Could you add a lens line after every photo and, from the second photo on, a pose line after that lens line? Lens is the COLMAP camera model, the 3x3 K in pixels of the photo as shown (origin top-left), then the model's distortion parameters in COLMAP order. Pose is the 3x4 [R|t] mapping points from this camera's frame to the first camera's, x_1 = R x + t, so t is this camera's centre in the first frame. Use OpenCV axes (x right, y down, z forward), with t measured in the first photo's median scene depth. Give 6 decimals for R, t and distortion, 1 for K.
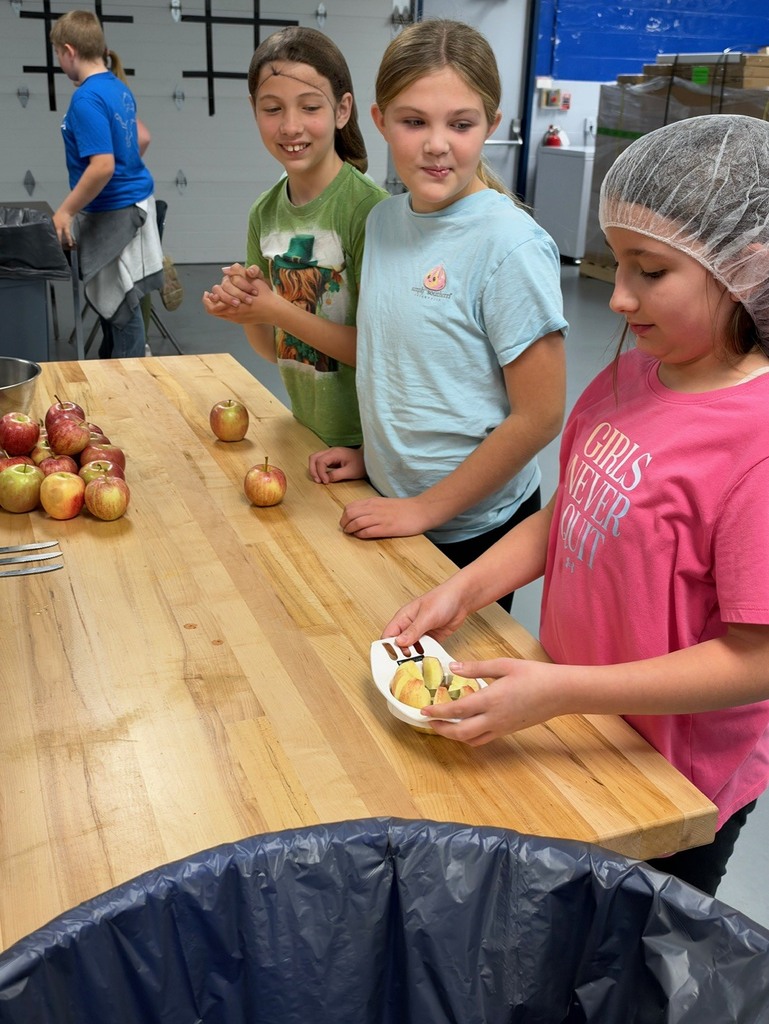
lens RADIAL K [[1087.9, 0, 383.4], [0, 1087.9, 517.8], [0, 0, 1]] dist [0.010978, 0.000000]
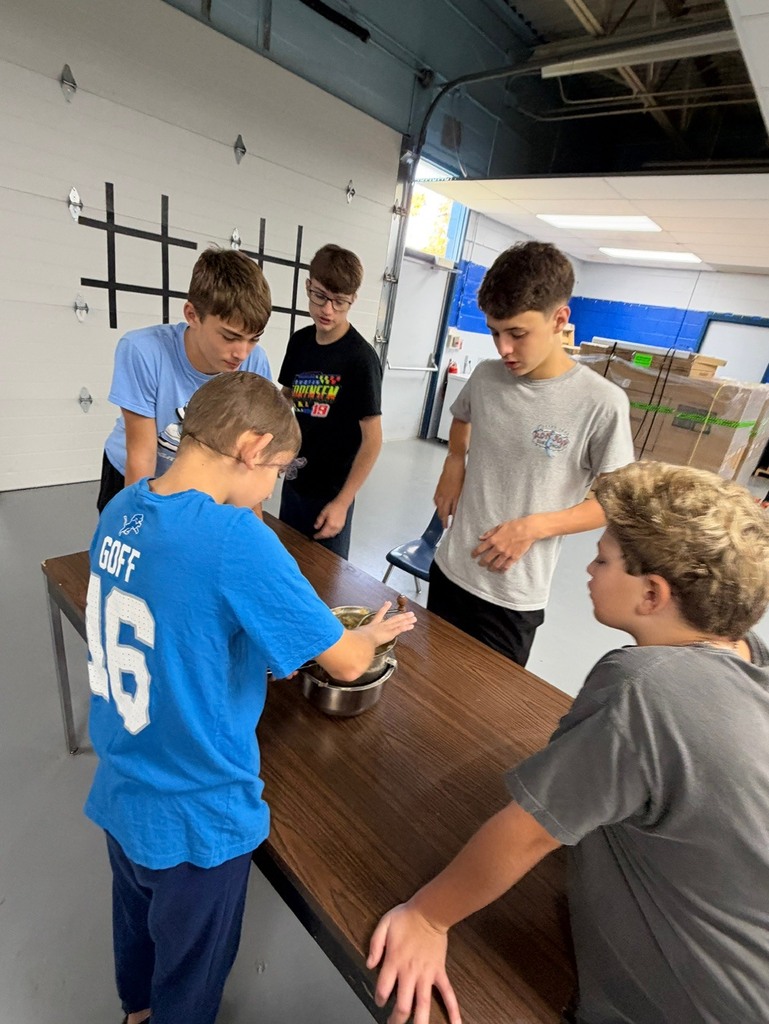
lens RADIAL K [[508.7, 0, 388.7], [0, 508.7, 509.6], [0, 0, 1]] dist [0.002423, 0.000867]
pose [[0.890802, -0.055947, 0.450934, -0.334934], [0.038713, 0.998127, 0.047360, -0.251769], [-0.452739, -0.024731, 0.891300, 0.541479]]
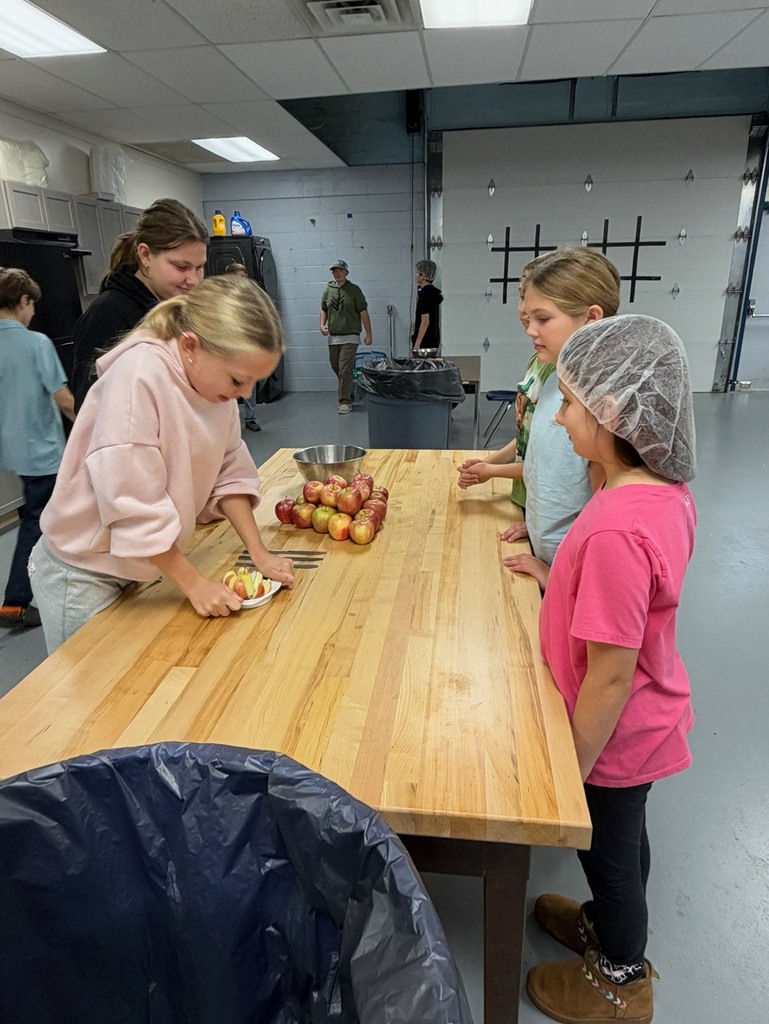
lens RADIAL K [[666.8, 0, 381.1], [0, 666.8, 506.7], [0, 0, 1]] dist [-0.020230, 0.010481]
pose [[0.875718, 0.106697, -0.470885, 0.059442], [-0.134107, 0.990653, -0.024932, -0.008029], [0.463824, 0.084982, 0.881842, 0.021841]]
